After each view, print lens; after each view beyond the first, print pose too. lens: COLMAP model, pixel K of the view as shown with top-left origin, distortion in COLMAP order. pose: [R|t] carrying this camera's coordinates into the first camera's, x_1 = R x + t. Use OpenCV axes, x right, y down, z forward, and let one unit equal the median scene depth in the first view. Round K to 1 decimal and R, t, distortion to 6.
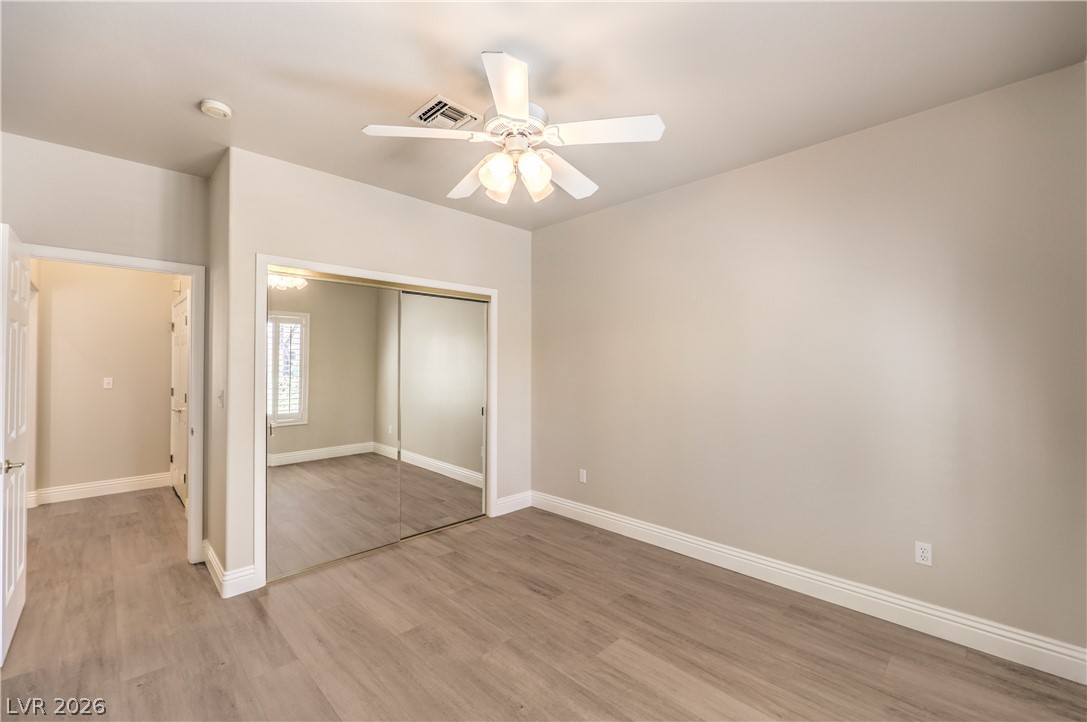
lens RADIAL K [[456.4, 0, 549.9], [0, 456.4, 359.9], [0, 0, 1]] dist [-0.000597, 0.000015]
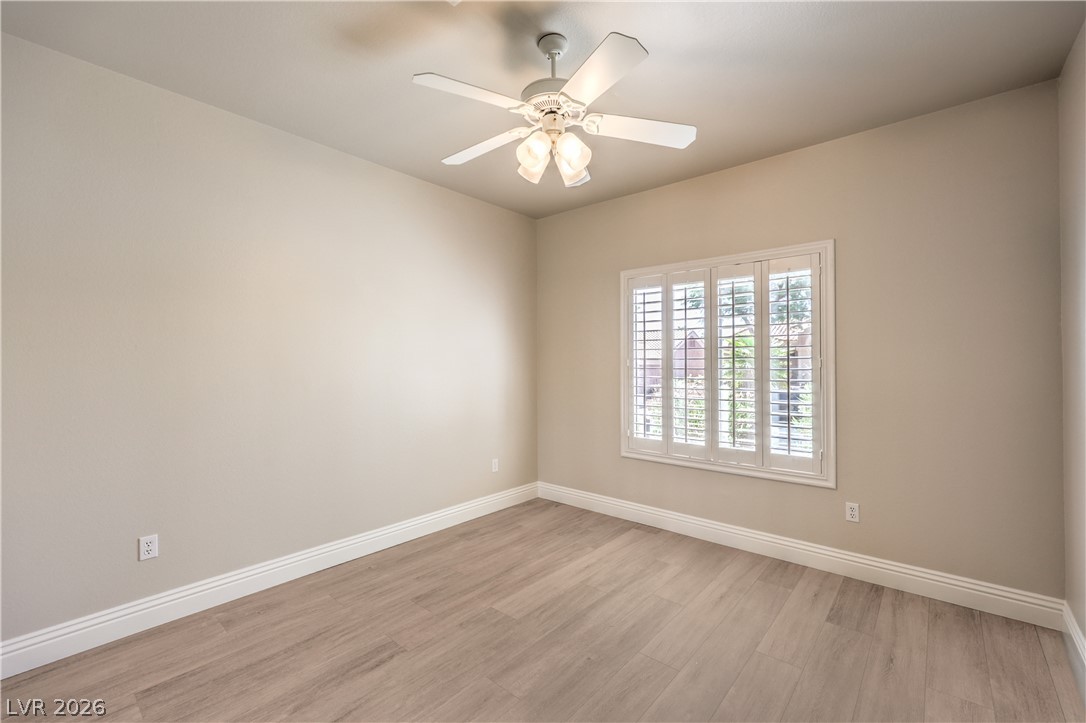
lens RADIAL K [[456.0, 0, 549.4], [0, 456.0, 360.4], [0, 0, 1]] dist [-0.000597, 0.000015]
pose [[-0.082057, 0.003000, 0.996623, -0.834109], [-0.008926, 0.999953, -0.003745, 0.027577], [-0.996588, -0.009203, -0.082026, 0.856398]]
